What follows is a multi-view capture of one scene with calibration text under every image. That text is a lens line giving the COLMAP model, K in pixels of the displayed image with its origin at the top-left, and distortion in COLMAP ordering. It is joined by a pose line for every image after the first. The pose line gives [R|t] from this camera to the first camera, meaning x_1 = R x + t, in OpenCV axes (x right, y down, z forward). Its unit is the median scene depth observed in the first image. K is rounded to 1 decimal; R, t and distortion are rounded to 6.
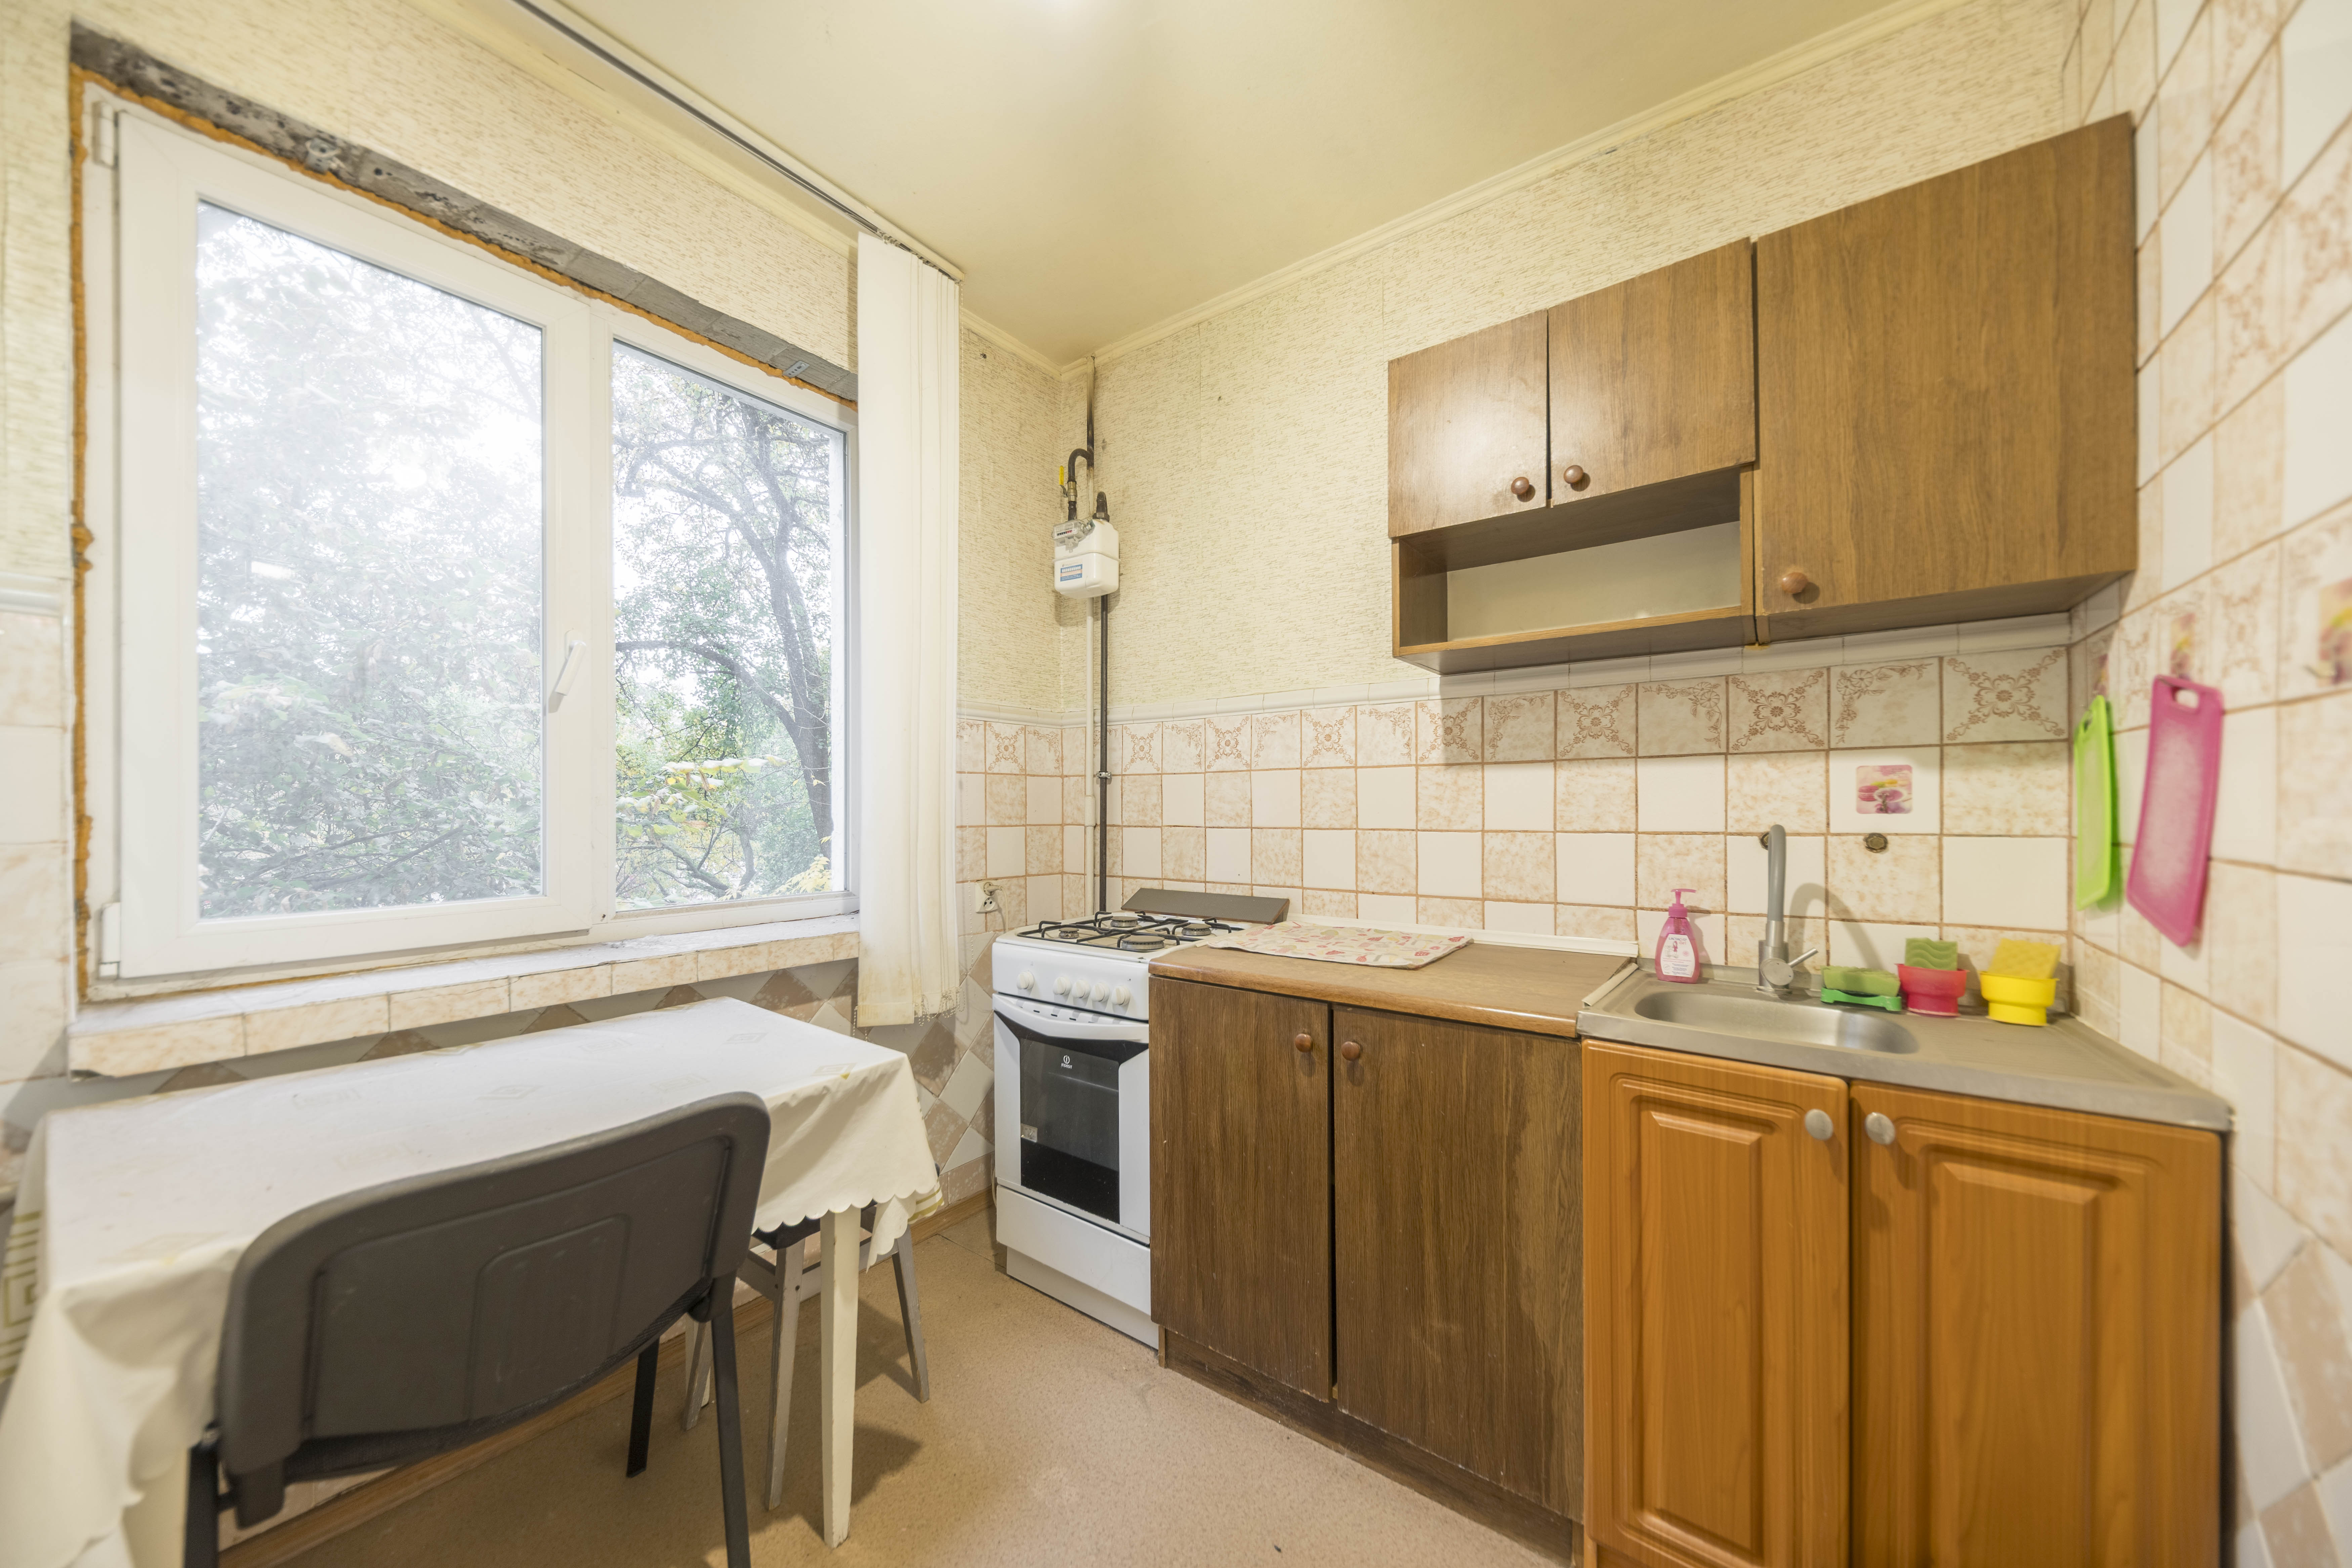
lens RADIAL K [[813.4, 0, 1169.8], [0, 813.4, 813.3], [0, 0, 1]] dist [0.008382, -0.003769]
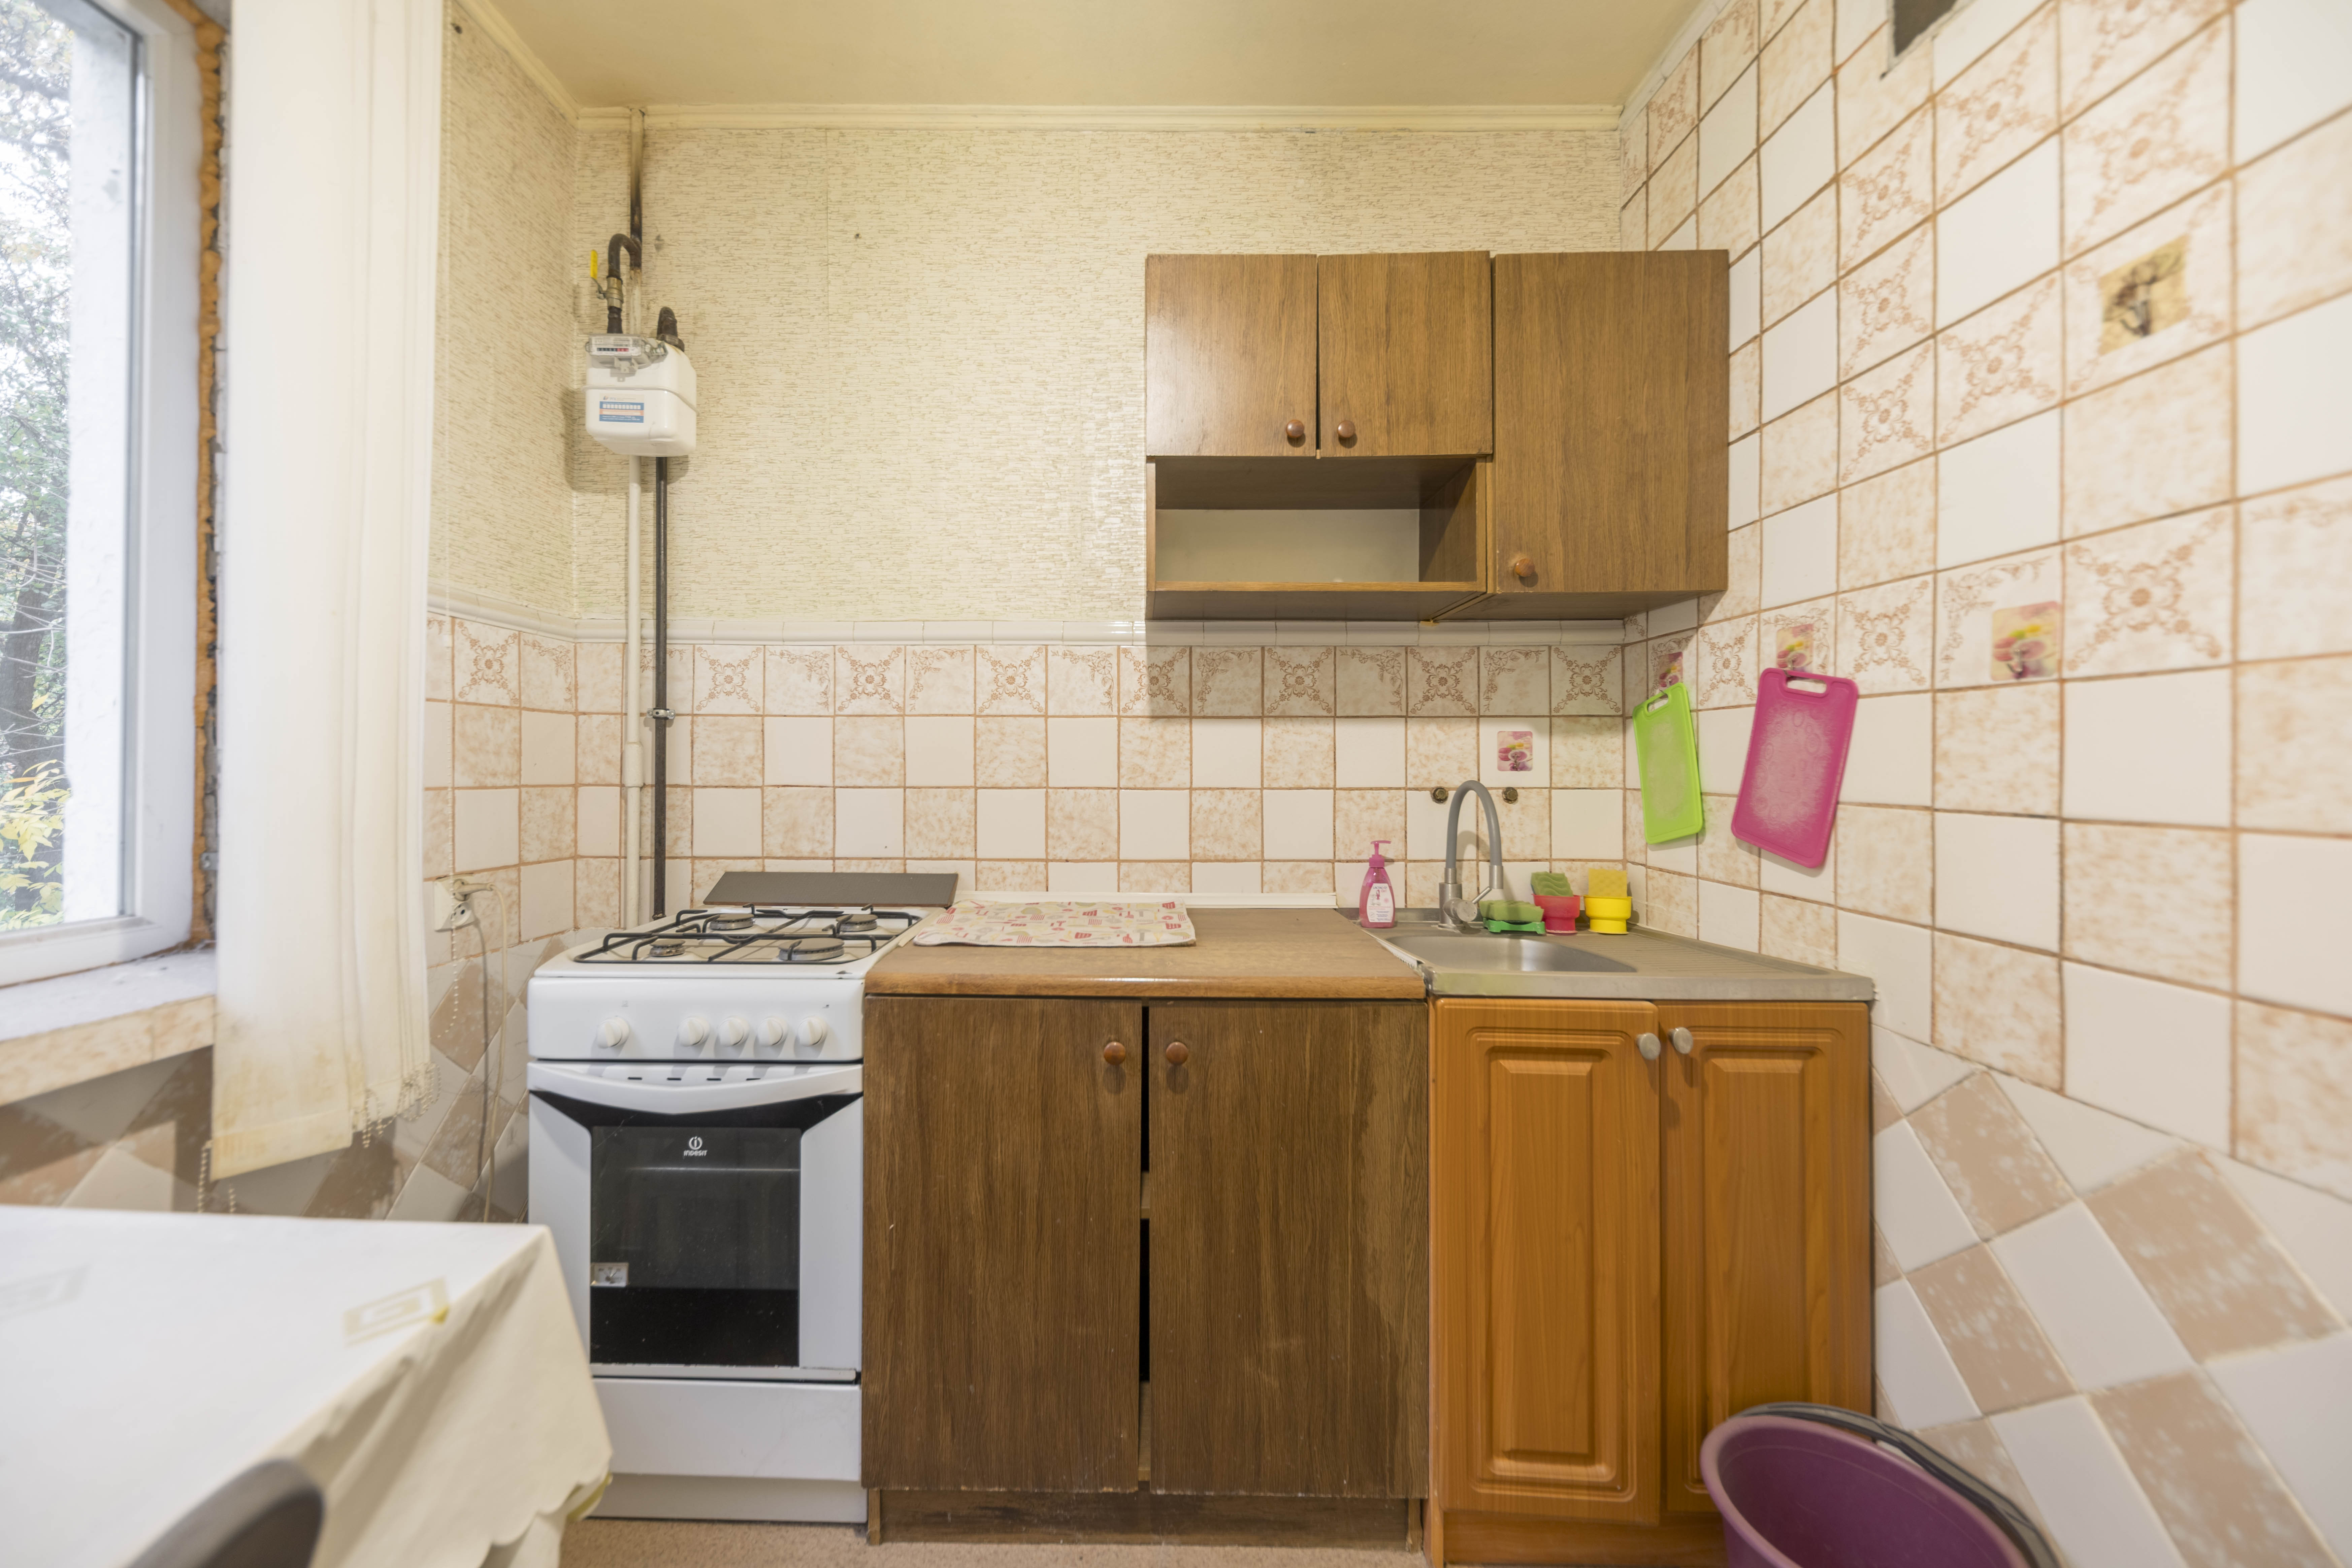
lens RADIAL K [[838.2, 0, 1131.7], [0, 838.2, 766.6], [0, 0, 1]] dist [0.011549, -0.004442]
pose [[0.812725, 0.007121, 0.582604, -0.253375], [-0.002955, 0.999963, -0.008099, 0.004515], [-0.582640, 0.004861, 0.812716, 0.259319]]
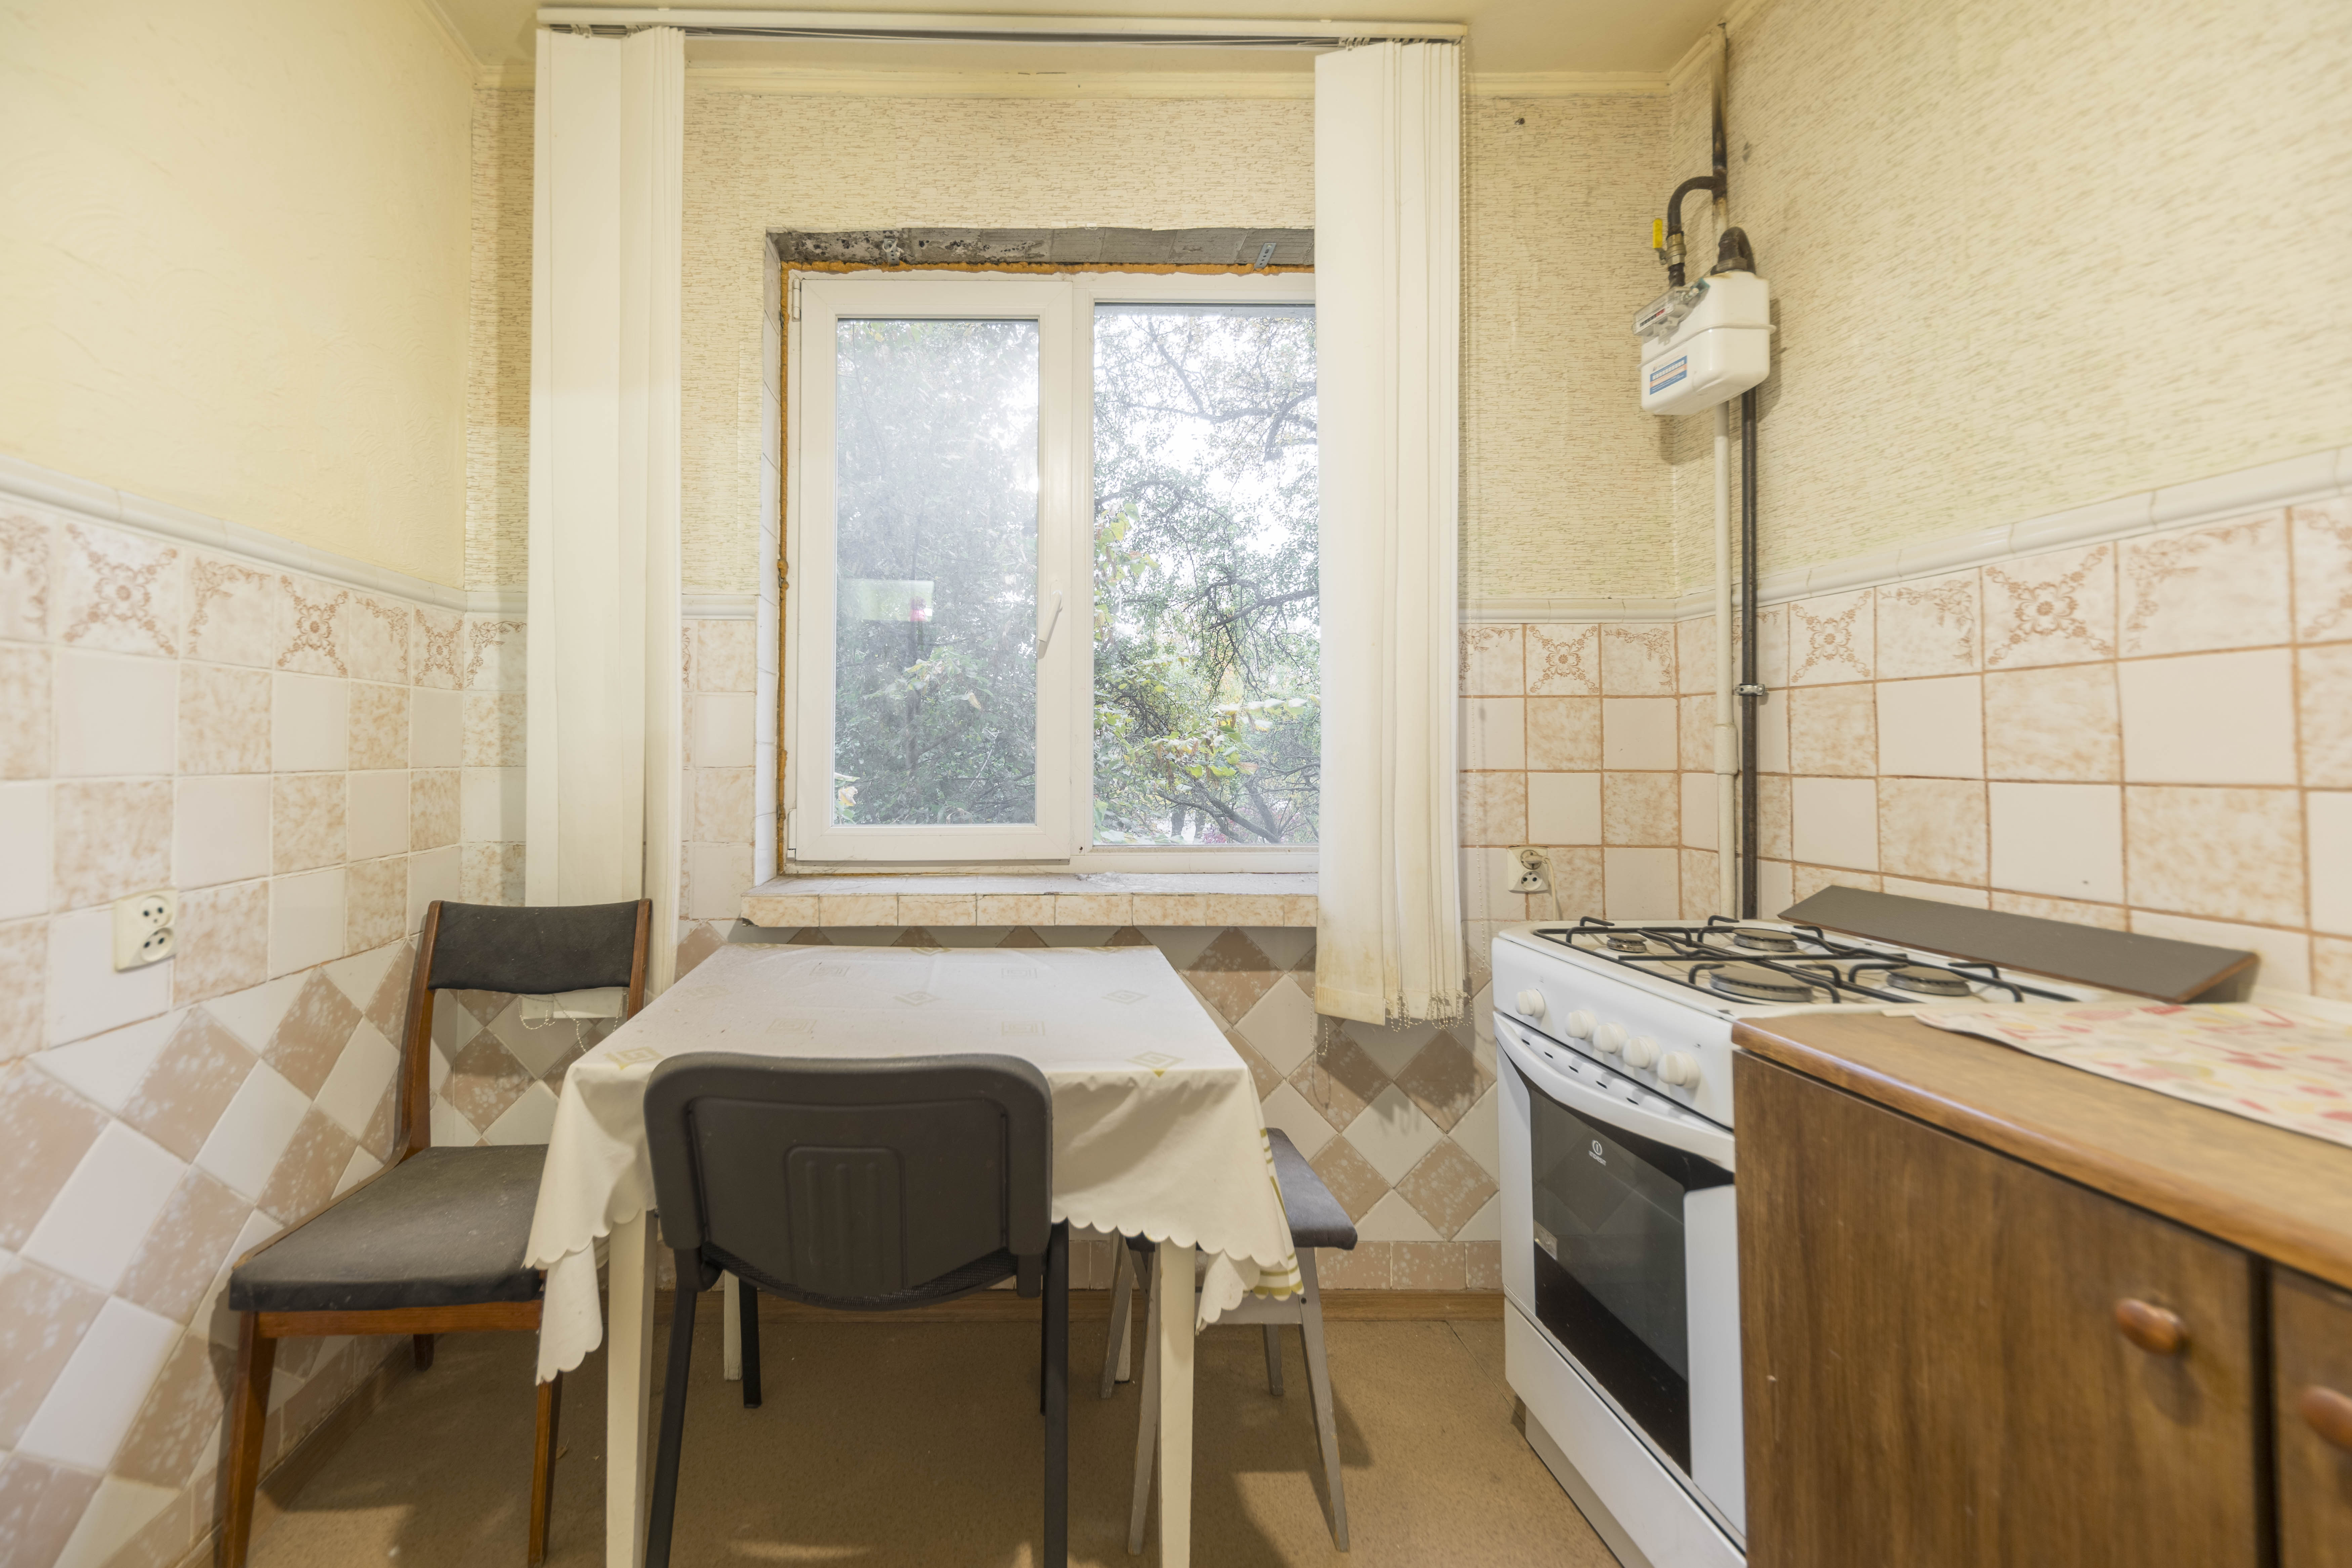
lens RADIAL K [[864.7, 0, 1003.4], [0, 864.7, 732.8], [0, 0, 1]] dist [0.011587, -0.003914]
pose [[0.608177, -0.017180, -0.793616, 0.137051], [-0.005555, 0.999649, -0.025897, 0.006843], [0.793782, 0.020159, 0.607868, 0.246739]]
